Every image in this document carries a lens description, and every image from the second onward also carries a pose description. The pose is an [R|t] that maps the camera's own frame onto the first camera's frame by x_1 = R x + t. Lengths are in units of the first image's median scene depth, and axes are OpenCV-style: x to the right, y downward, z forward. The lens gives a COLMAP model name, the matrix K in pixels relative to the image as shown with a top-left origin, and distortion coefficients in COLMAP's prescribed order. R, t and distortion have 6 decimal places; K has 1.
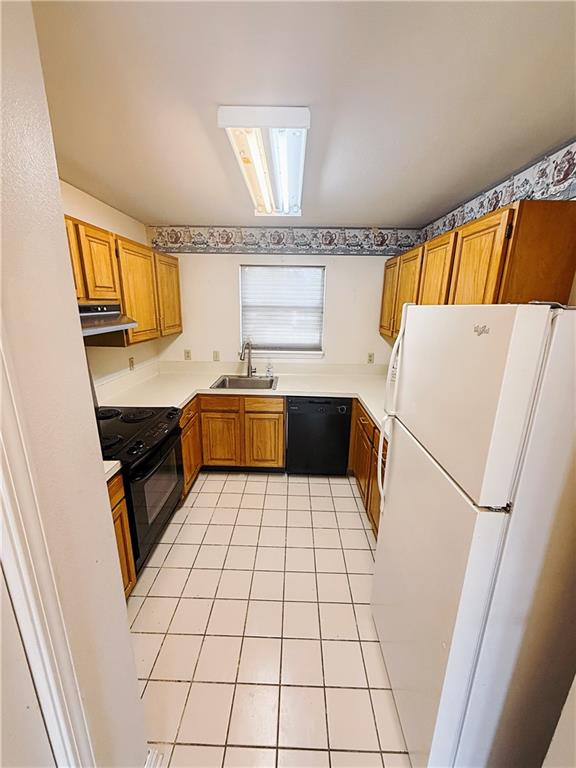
lens RADIAL K [[306.1, 0, 288.5], [0, 306.1, 382.6], [0, 0, 1]] dist [0.003184, 0.000241]
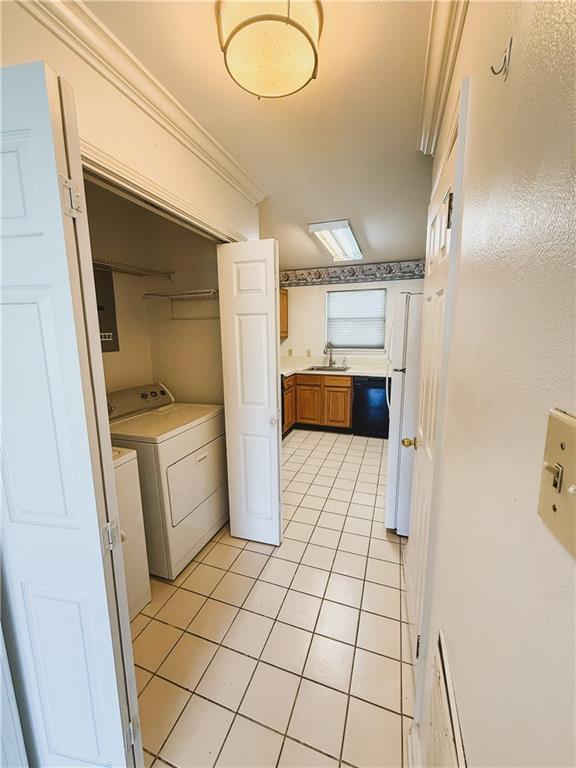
lens RADIAL K [[306.1, 0, 287.6], [0, 306.1, 383.9], [0, 0, 1]] dist [0.003184, 0.000241]
pose [[0.948582, 0.028686, -0.315229, 0.149755], [-0.054661, 0.995769, -0.073871, 0.194471], [0.311776, 0.087304, 0.946136, -0.455321]]
